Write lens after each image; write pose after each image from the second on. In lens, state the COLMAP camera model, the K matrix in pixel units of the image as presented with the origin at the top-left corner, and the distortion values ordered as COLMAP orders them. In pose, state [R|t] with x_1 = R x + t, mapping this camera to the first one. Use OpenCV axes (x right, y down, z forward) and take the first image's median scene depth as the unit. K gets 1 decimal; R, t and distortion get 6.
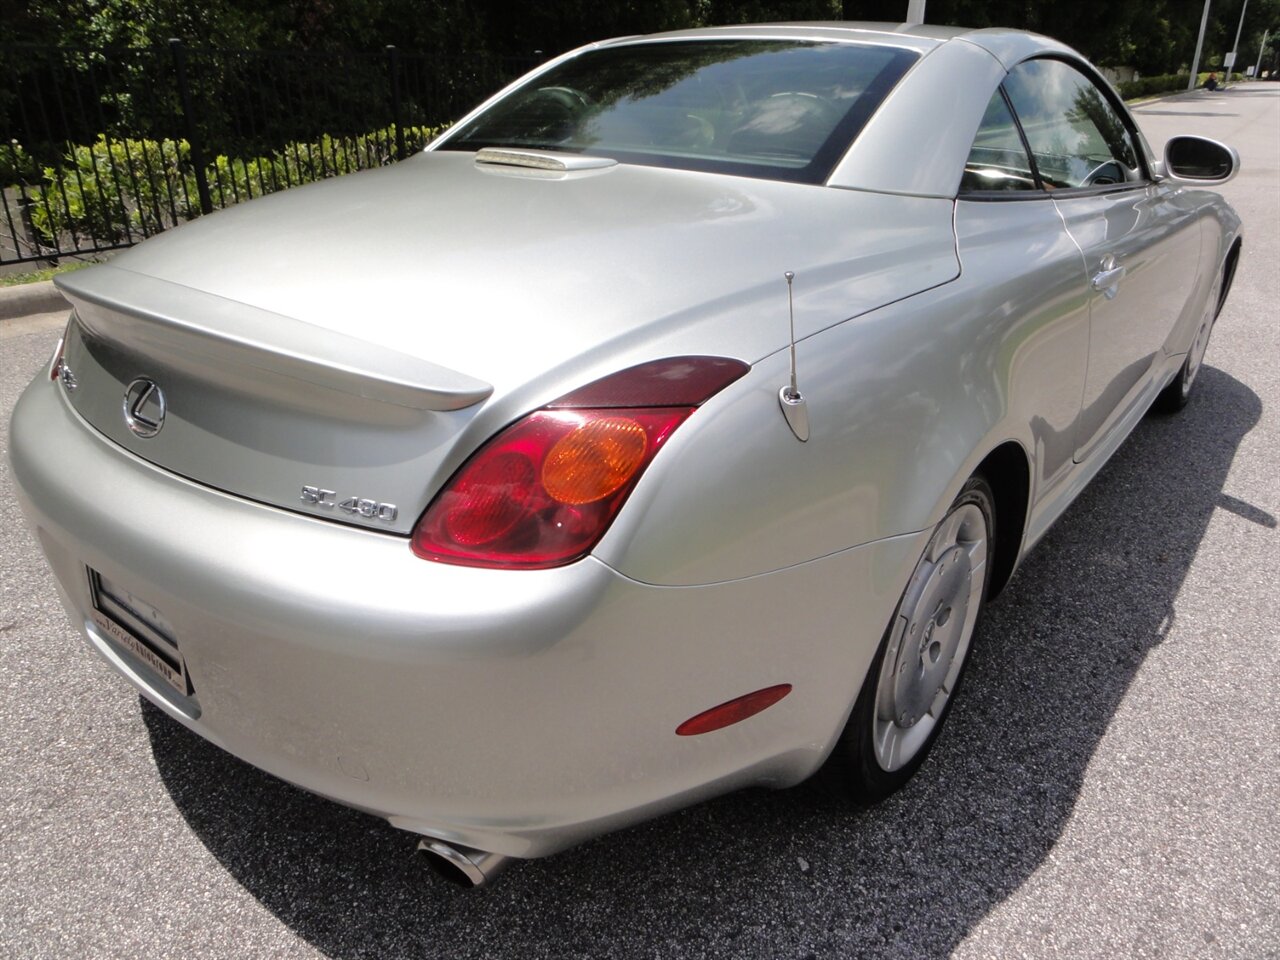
lens RADIAL K [[897.8, 0, 641.1], [0, 897.8, 469.9], [0, 0, 1]] dist [0.001463, 0.000208]
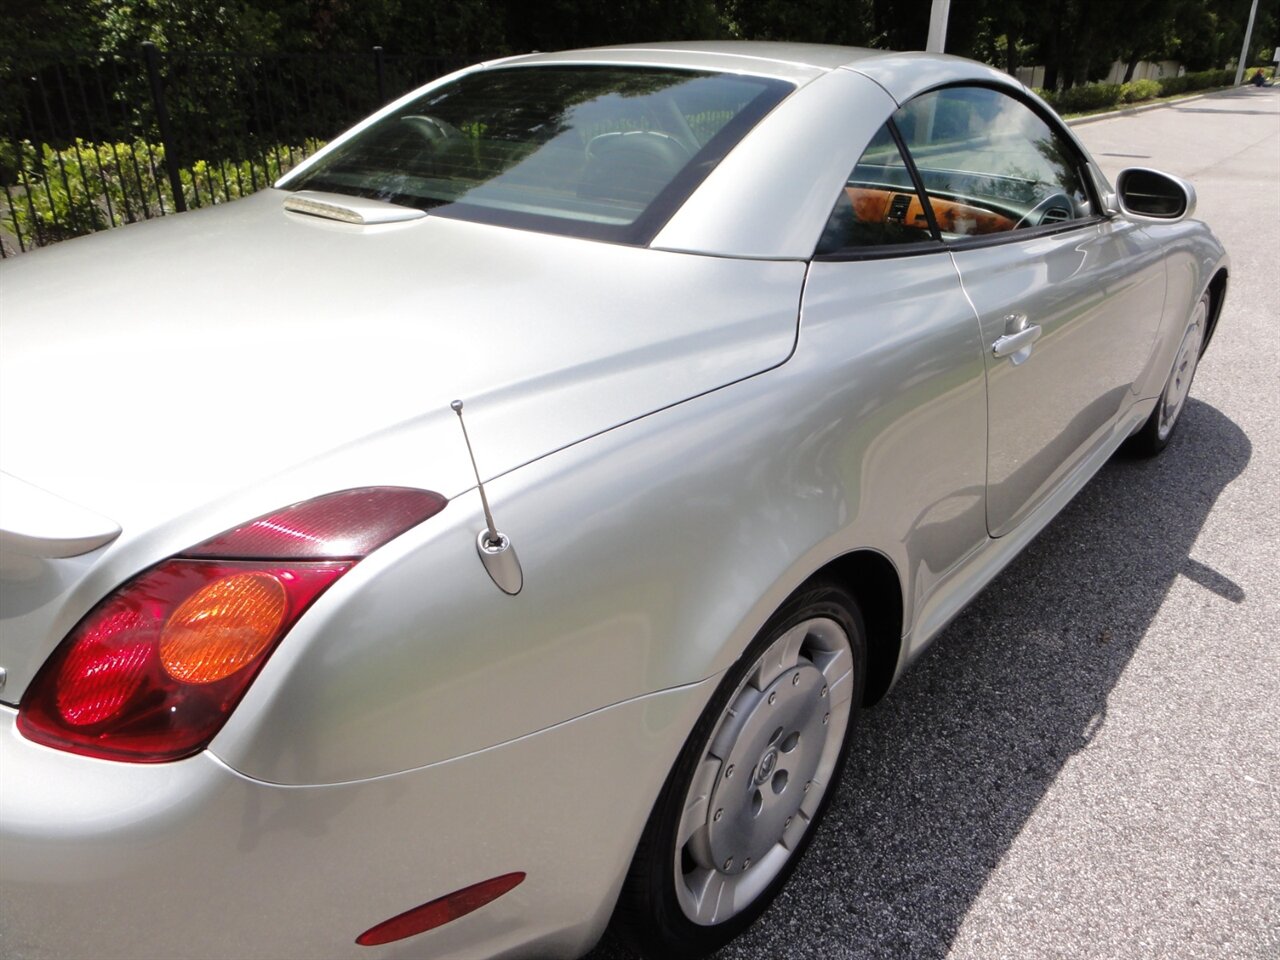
lens RADIAL K [[897.8, 0, 635.7], [0, 897.8, 475.7], [0, 0, 1]] dist [0.001463, 0.000208]
pose [[0.999237, 0.016323, -0.035479, 0.161742], [-0.015948, 0.999814, 0.010817, -0.076095], [0.035649, -0.010243, 0.999312, 0.098199]]
